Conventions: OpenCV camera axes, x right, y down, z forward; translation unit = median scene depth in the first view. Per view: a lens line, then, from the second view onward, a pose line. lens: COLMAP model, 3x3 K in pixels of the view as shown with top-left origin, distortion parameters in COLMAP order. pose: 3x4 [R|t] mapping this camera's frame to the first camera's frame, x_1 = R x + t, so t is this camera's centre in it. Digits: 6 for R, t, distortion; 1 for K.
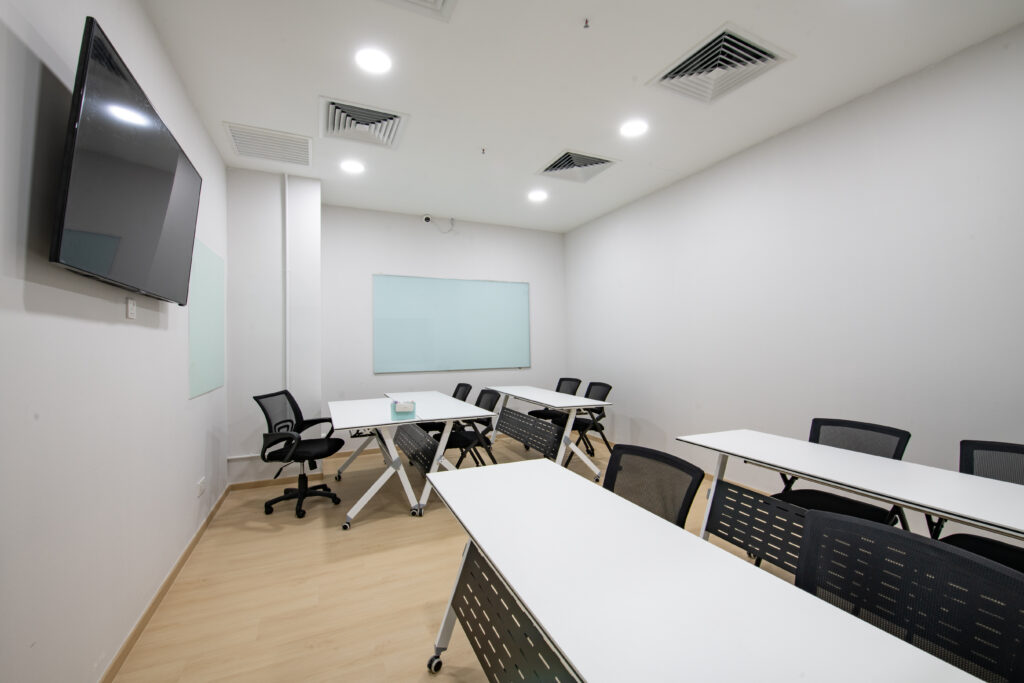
lens RADIAL K [[411.4, 0, 541.0], [0, 411.4, 342.0], [0, 0, 1]] dist [-0.000827, -0.000005]
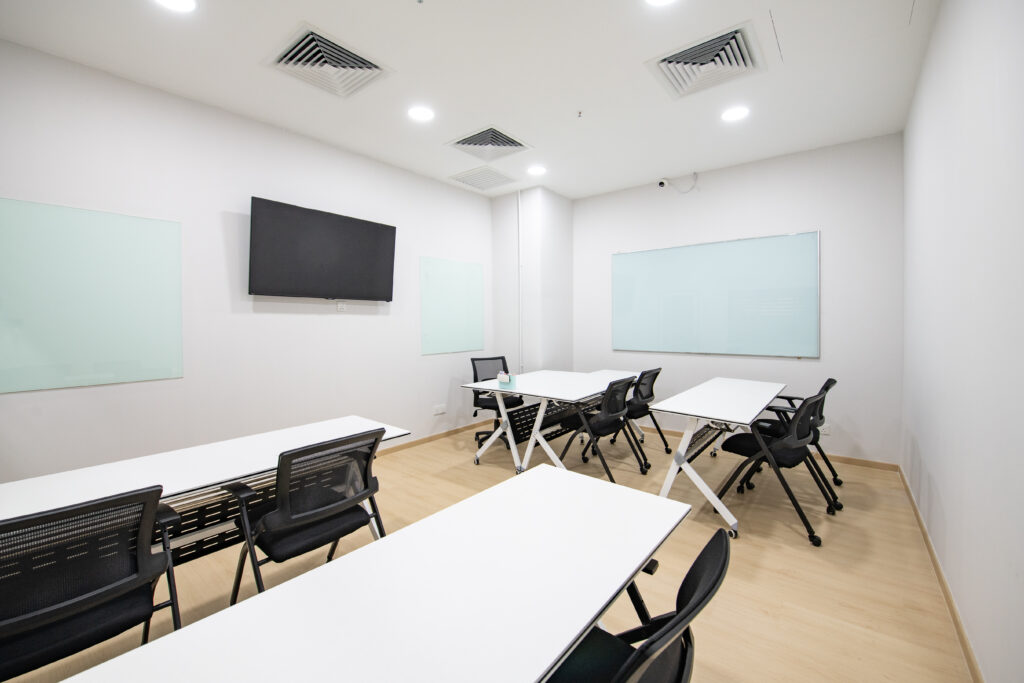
lens RADIAL K [[421.8, 0, 509.5], [0, 421.8, 335.1], [0, 0, 1]] dist [-0.000835, -0.000058]
pose [[0.416472, 0.036846, -0.908402, 0.613938], [0.005461, 0.999059, 0.043026, -0.012356], [0.909132, -0.022880, 0.415879, 0.423742]]
